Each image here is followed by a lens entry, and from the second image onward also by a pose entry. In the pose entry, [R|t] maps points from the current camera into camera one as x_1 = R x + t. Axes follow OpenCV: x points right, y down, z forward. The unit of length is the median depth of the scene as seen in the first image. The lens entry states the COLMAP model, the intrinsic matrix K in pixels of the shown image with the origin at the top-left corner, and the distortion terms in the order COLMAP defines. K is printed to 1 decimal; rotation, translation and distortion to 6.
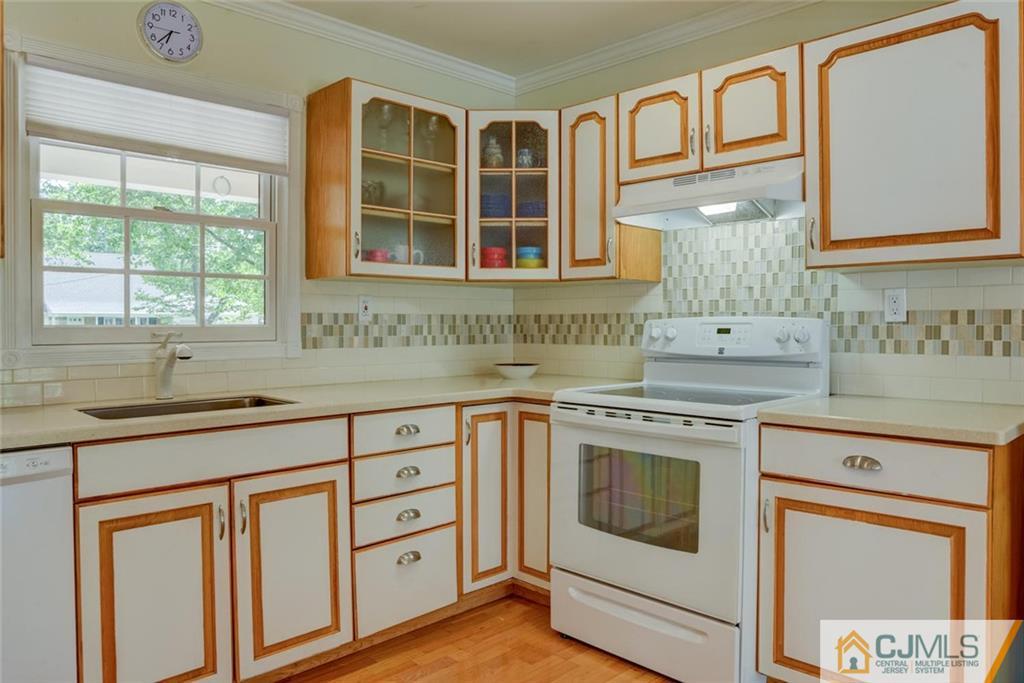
lens RADIAL K [[717.3, 0, 507.3], [0, 717.3, 332.6], [0, 0, 1]] dist [-0.032424, 0.007588]
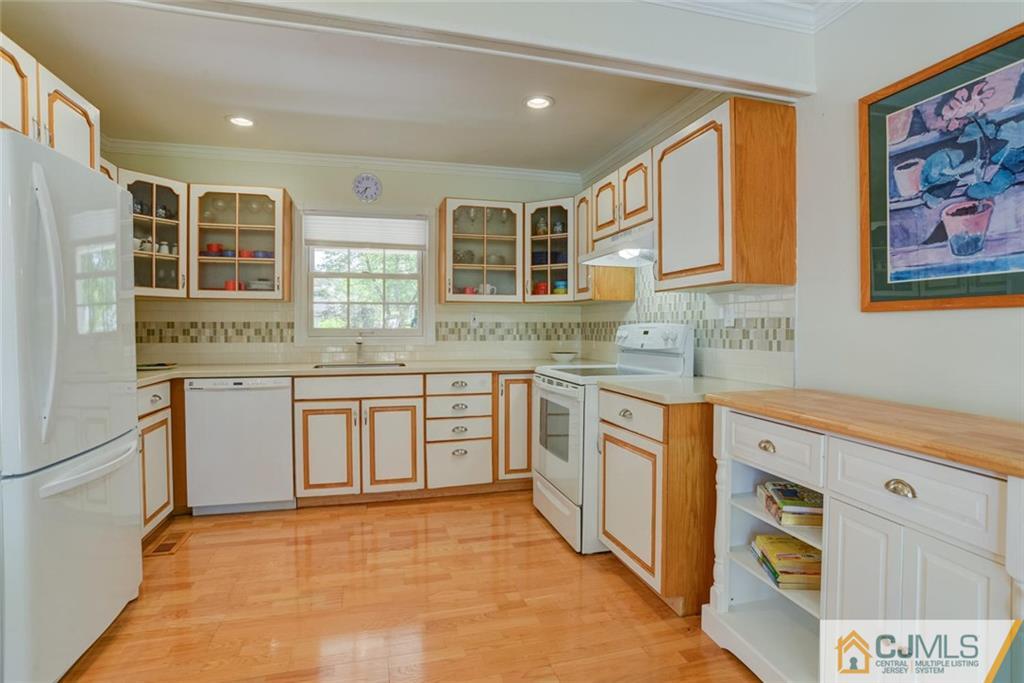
lens RADIAL K [[521.3, 0, 507.1], [0, 521.3, 334.8], [0, 0, 1]] dist [-0.060865, 0.019459]
pose [[0.870842, 0.009383, -0.491474, 0.596219], [-0.010013, 0.999949, 0.001348, 0.003793], [0.491462, 0.003748, 0.870891, -0.118429]]
